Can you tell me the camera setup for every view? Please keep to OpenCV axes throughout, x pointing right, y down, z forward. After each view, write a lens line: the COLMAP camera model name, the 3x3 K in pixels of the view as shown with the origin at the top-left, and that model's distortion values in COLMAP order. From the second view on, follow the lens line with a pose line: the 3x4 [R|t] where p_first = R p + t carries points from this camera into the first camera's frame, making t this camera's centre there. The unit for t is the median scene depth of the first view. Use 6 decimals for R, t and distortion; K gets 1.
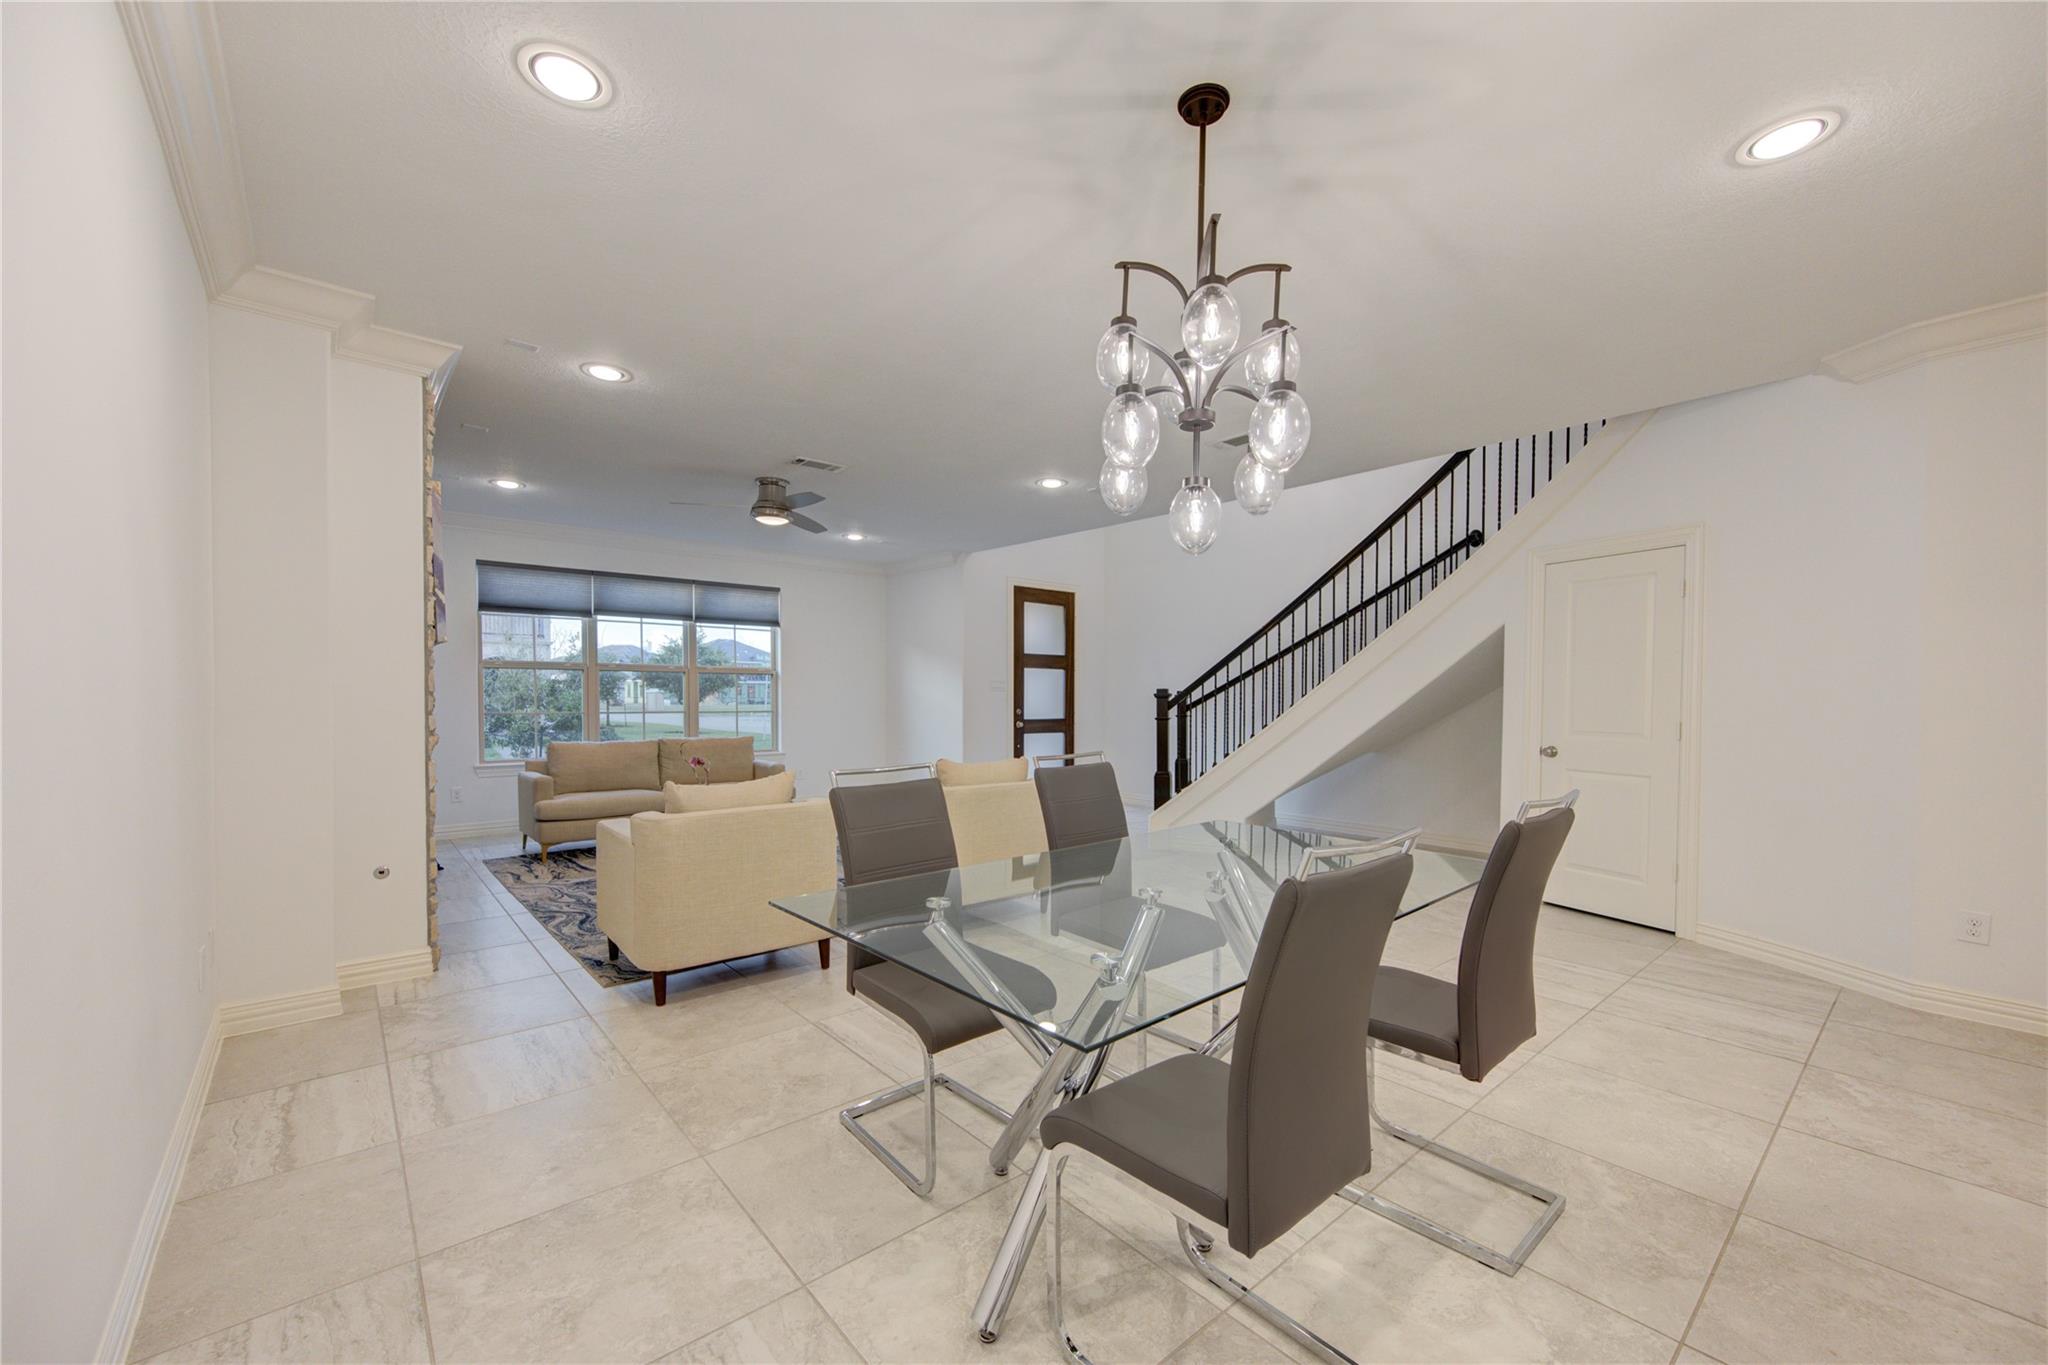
lens RADIAL K [[795.3, 0, 1013.9], [0, 795.3, 707.7], [0, 0, 1]] dist [0.003382, -0.001198]
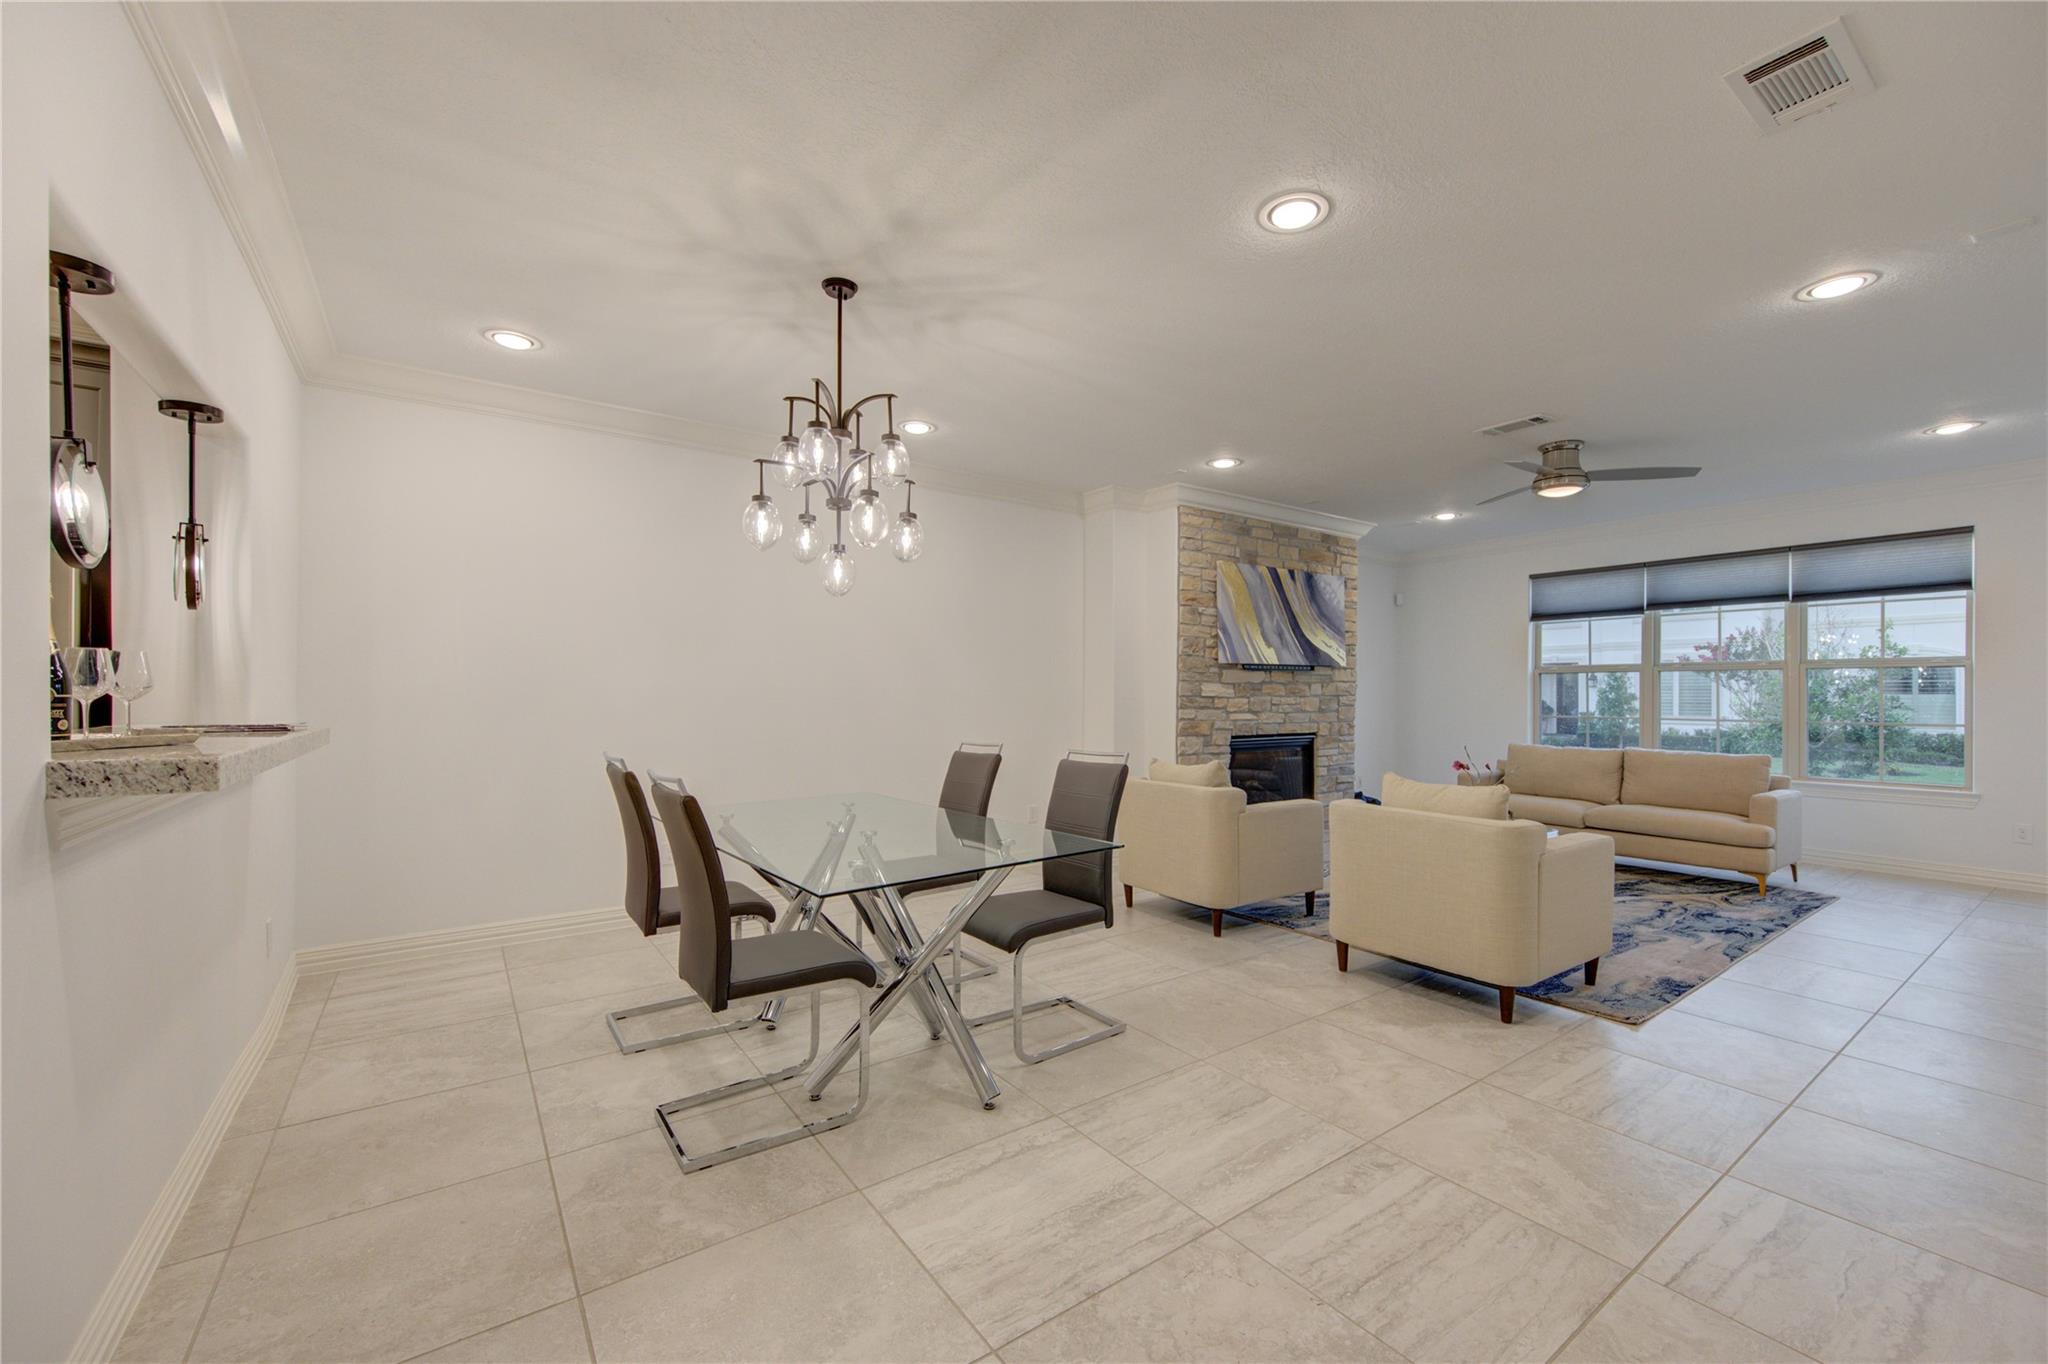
lens RADIAL K [[795.3, 0, 1028.1], [0, 795.3, 696.7], [0, 0, 1]] dist [0.003382, -0.001198]
pose [[-0.097772, -0.001331, -0.995208, 0.425318], [-0.022948, 0.999736, 0.000918, -0.004688], [0.994944, 0.022928, -0.097776, 0.384325]]
